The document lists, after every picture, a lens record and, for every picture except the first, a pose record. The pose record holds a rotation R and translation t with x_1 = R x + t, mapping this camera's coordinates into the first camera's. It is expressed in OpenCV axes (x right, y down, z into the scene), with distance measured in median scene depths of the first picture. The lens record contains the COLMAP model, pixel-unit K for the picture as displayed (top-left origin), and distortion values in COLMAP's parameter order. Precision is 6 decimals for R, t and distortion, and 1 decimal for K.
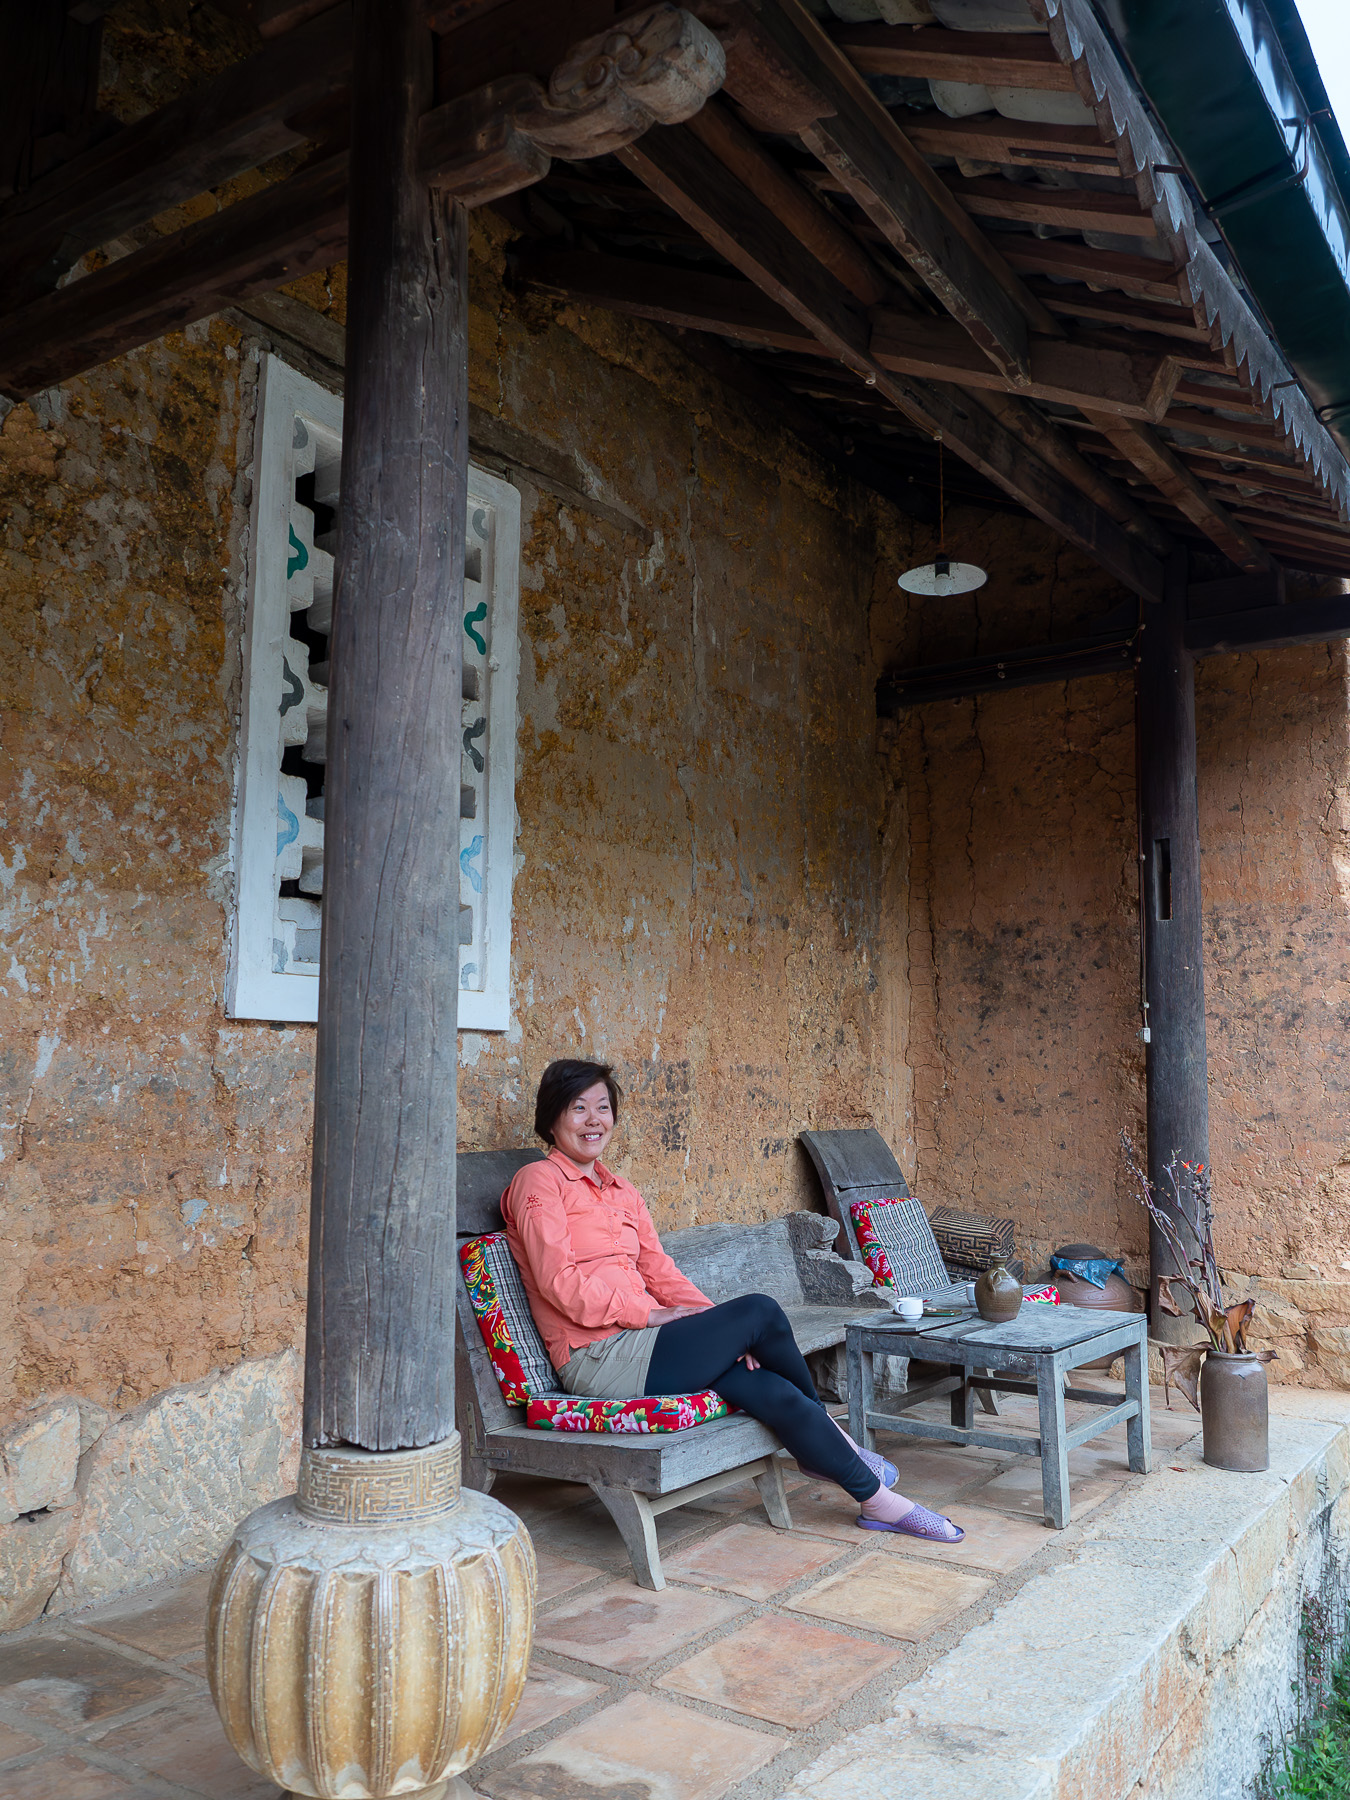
lens RADIAL K [[1450.2, 0, 658.1], [0, 1450.2, 875.3], [0, 0, 1]] dist [0.007776, 0.002692]
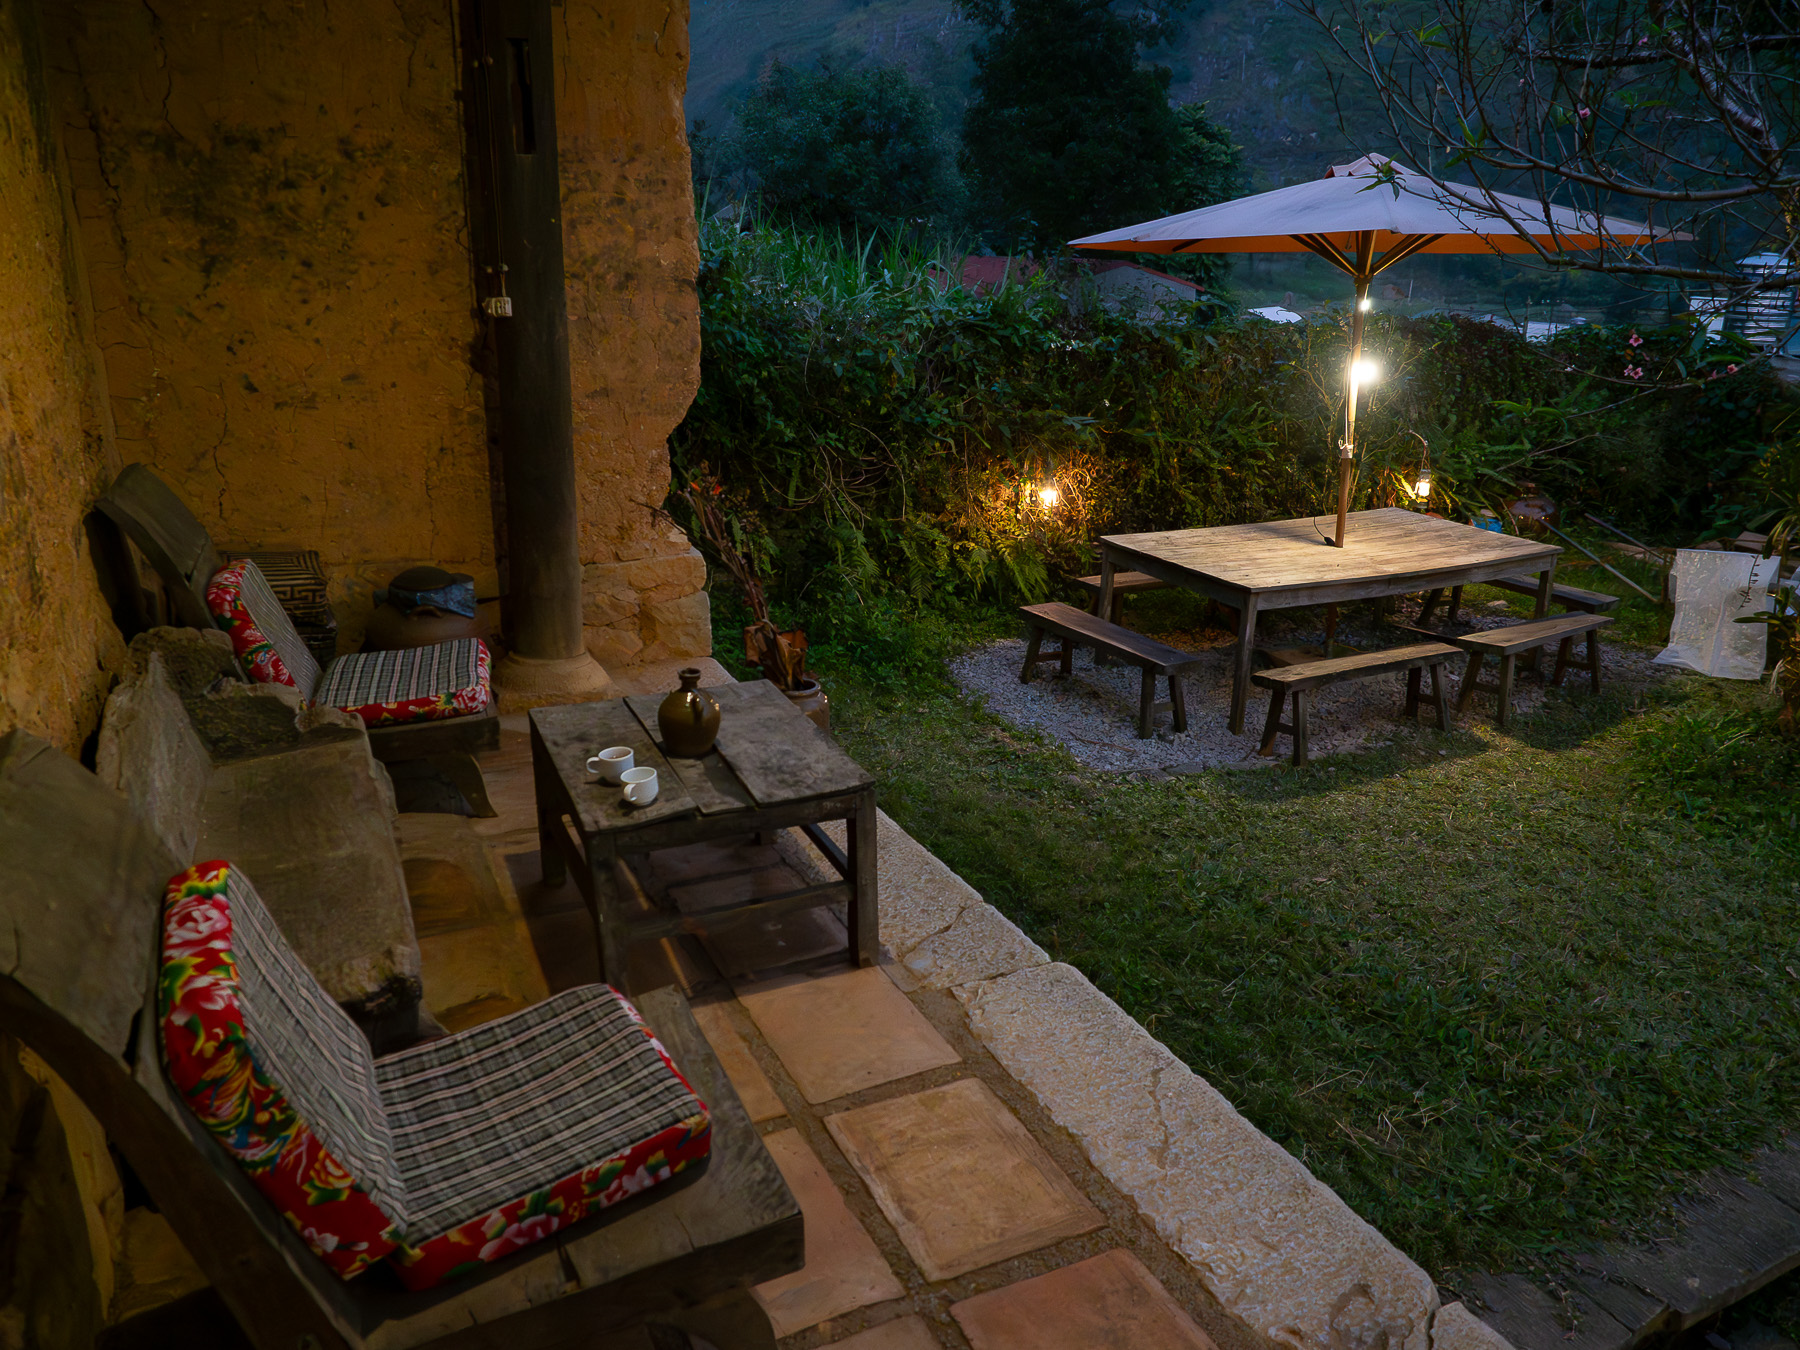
lens RADIAL K [[1295.9, 0, 898.3], [0, 1295.9, 672.4], [0, 0, 1]] dist [-0.021773, 0.017990]
pose [[0.489527, -0.278326, 0.826377, -0.232184], [-0.130317, 0.913698, 0.384933, -0.008677], [-0.862196, -0.296126, 0.411009, 0.536242]]
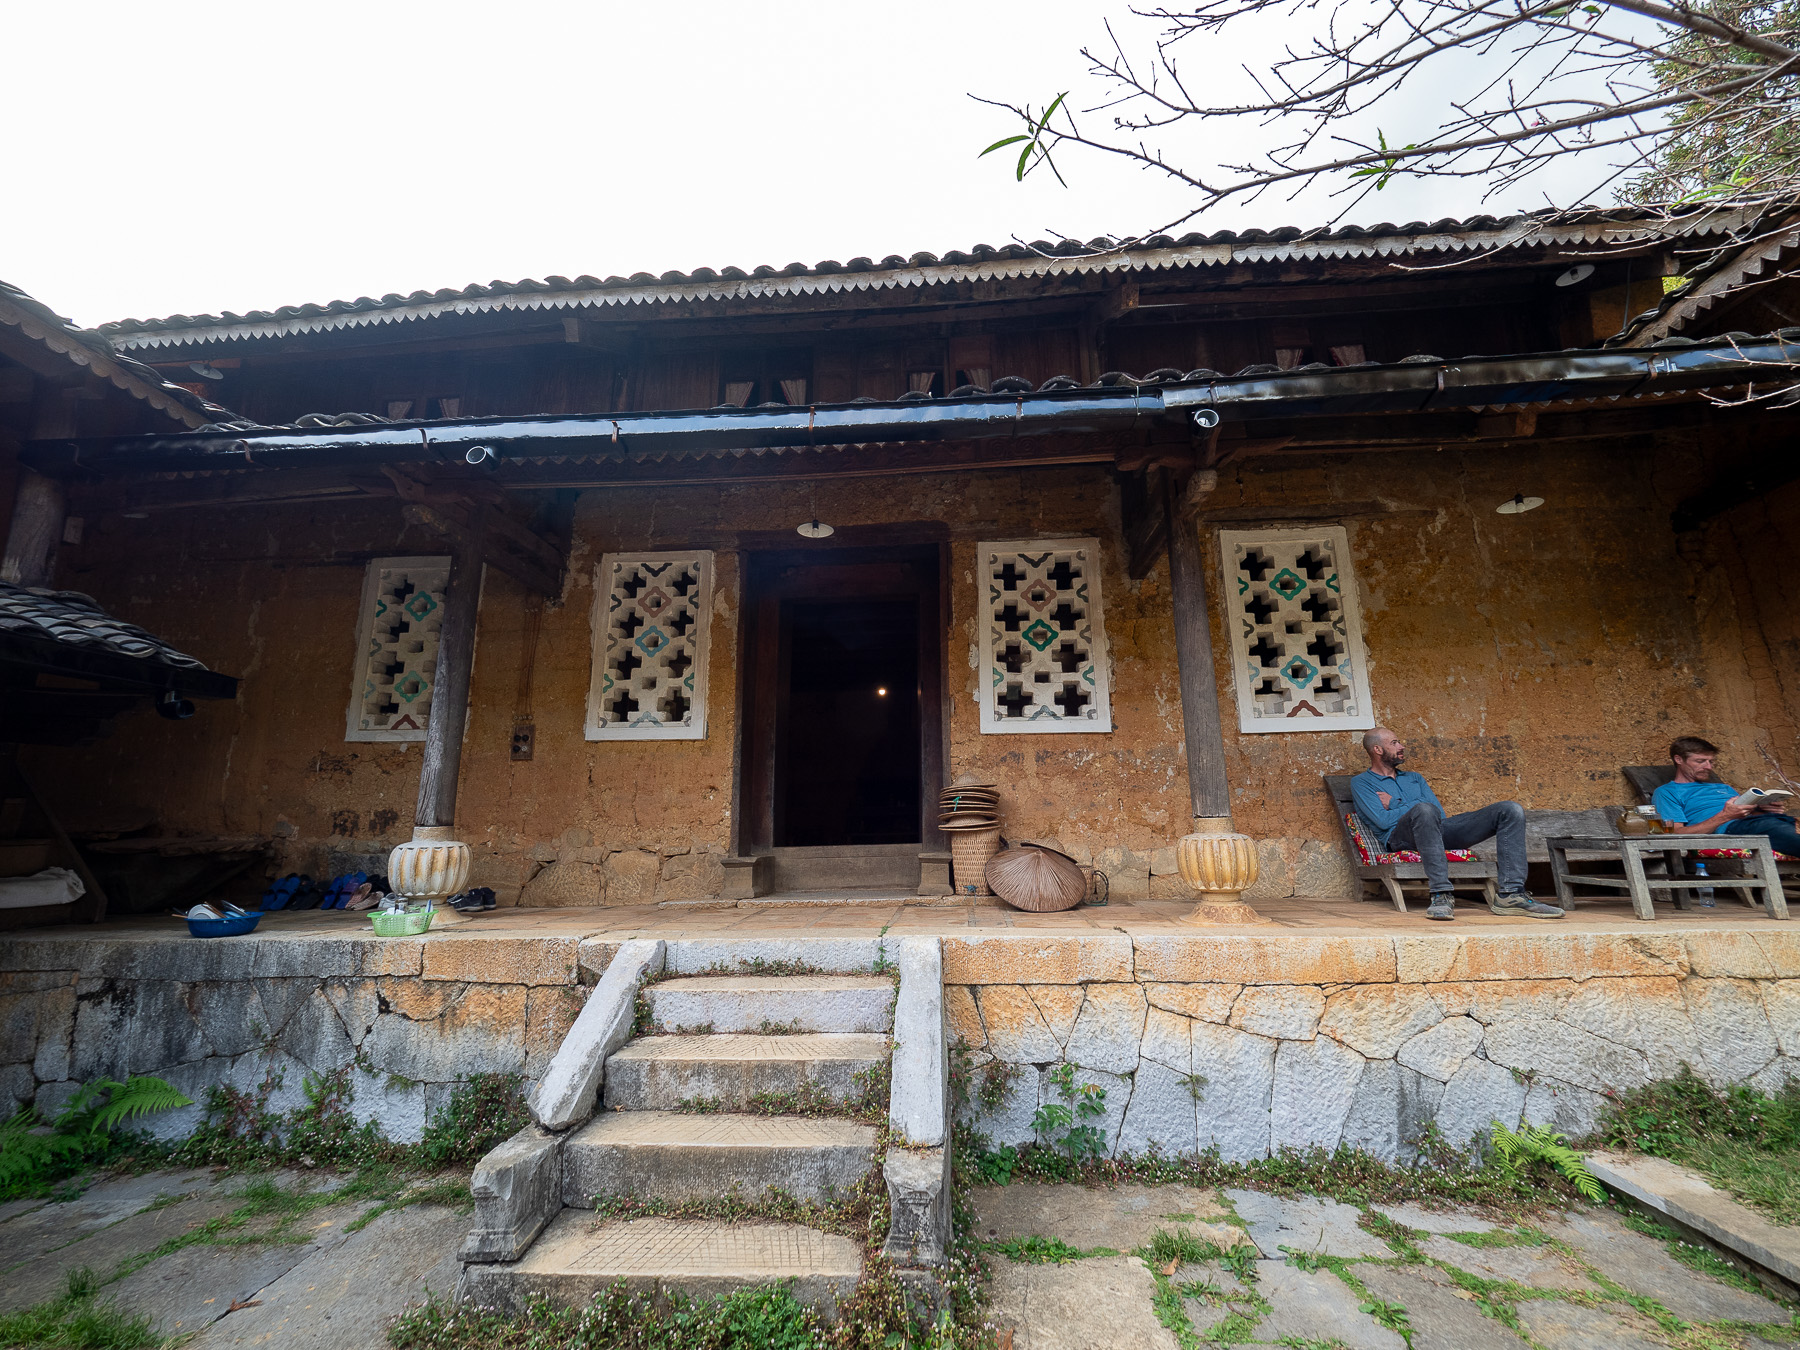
lens RADIAL K [[754.1, 0, 898.2], [0, 754.1, 668.4], [0, 0, 1]] dist [-0.013931, 0.002568]
pose [[0.508660, -0.195244, -0.838537, 0.528525], [0.143476, 0.979551, -0.141045, 0.057370], [0.848929, -0.048566, 0.526271, -0.377788]]
